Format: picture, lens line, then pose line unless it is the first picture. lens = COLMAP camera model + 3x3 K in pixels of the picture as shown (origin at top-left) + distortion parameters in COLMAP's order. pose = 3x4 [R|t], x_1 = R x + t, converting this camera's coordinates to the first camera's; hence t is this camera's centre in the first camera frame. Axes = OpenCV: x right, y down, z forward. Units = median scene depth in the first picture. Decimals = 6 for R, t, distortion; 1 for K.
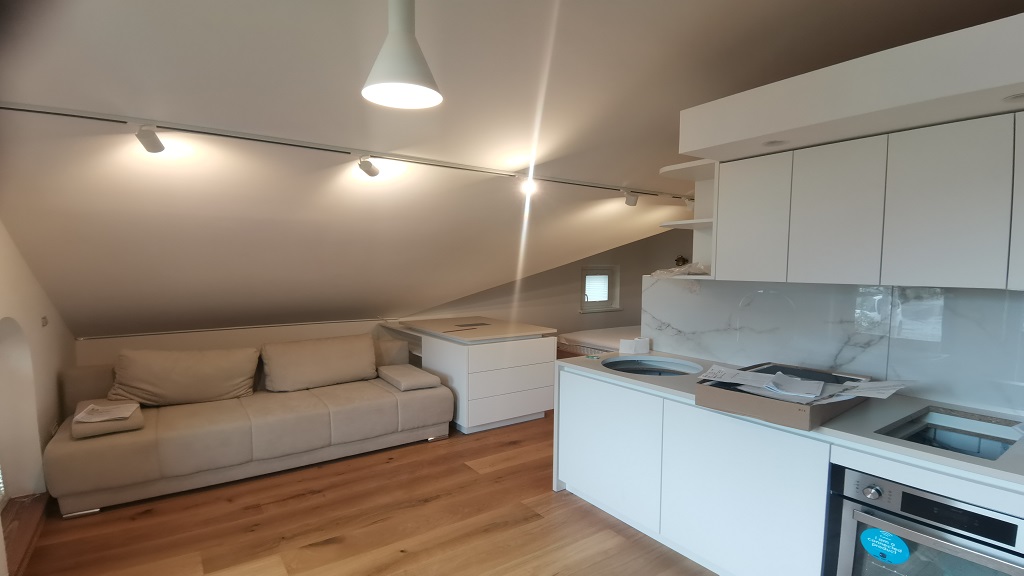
lens RADIAL K [[498.0, 0, 518.8], [0, 498.0, 322.5], [0, 0, 1]] dist [-0.000589, -0.000443]
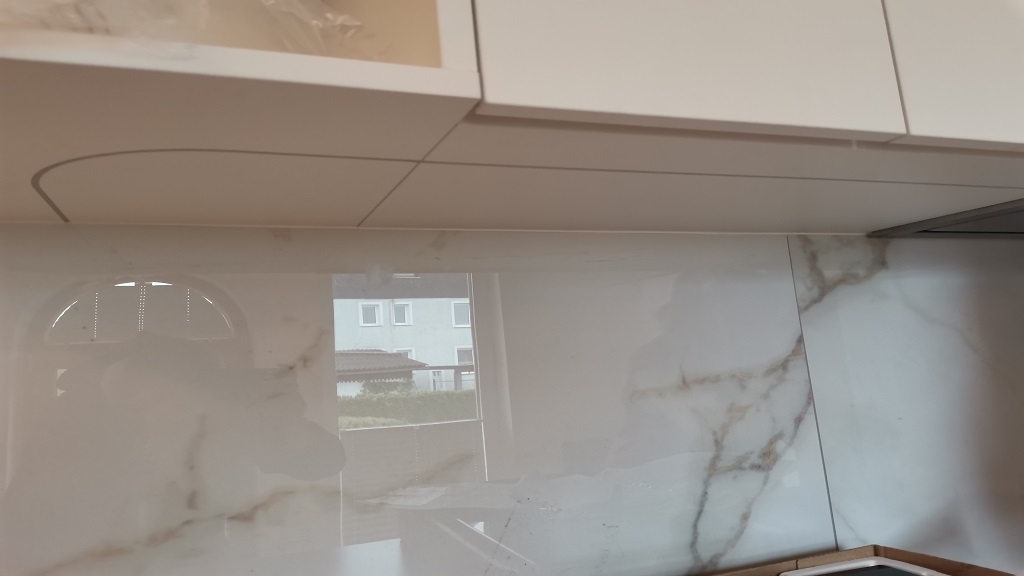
lens RADIAL K [[776.7, 0, 510.8], [0, 776.7, 338.2], [0, 0, 1]] dist [0.094437, -0.001578]
pose [[0.242365, 0.018979, 0.970000, 0.139212], [0.163335, 0.984740, -0.060079, -0.011511], [-0.956337, 0.172996, 0.235566, 0.622365]]
